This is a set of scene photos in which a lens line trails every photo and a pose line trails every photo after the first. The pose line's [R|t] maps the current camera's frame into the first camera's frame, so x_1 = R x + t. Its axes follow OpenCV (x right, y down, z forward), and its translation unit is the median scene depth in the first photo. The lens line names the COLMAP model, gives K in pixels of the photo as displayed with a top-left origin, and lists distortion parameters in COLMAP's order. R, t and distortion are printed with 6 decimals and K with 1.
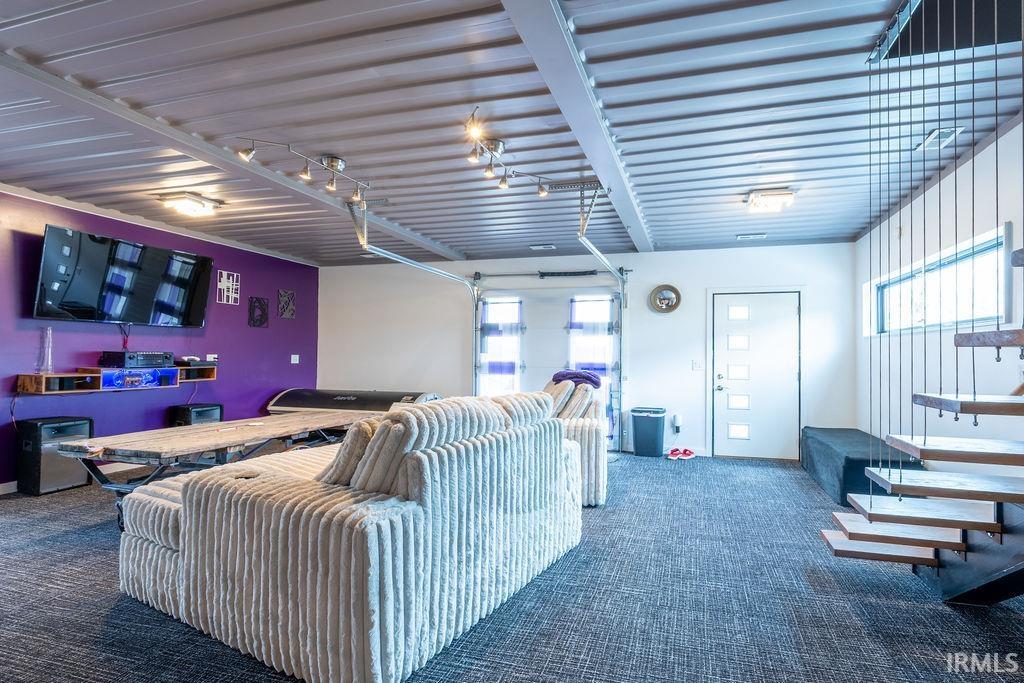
lens RADIAL K [[457.9, 0, 585.3], [0, 457.9, 351.2], [0, 0, 1]] dist [0.000503, 0.000082]
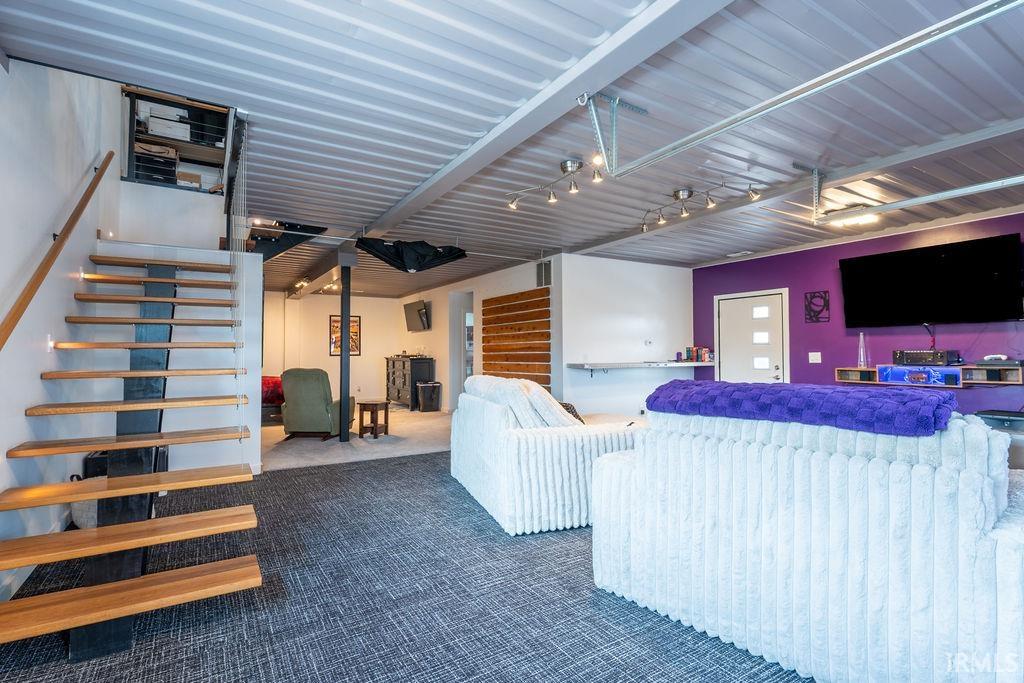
lens RADIAL K [[452.3, 0, 509.2], [0, 452.3, 339.9], [0, 0, 1]] dist [0.001364, 0.000165]
pose [[-0.673639, -0.025558, -0.738619, 0.656534], [0.004808, 0.999229, -0.038961, 0.020340], [0.739045, -0.029797, -0.672997, 1.491556]]
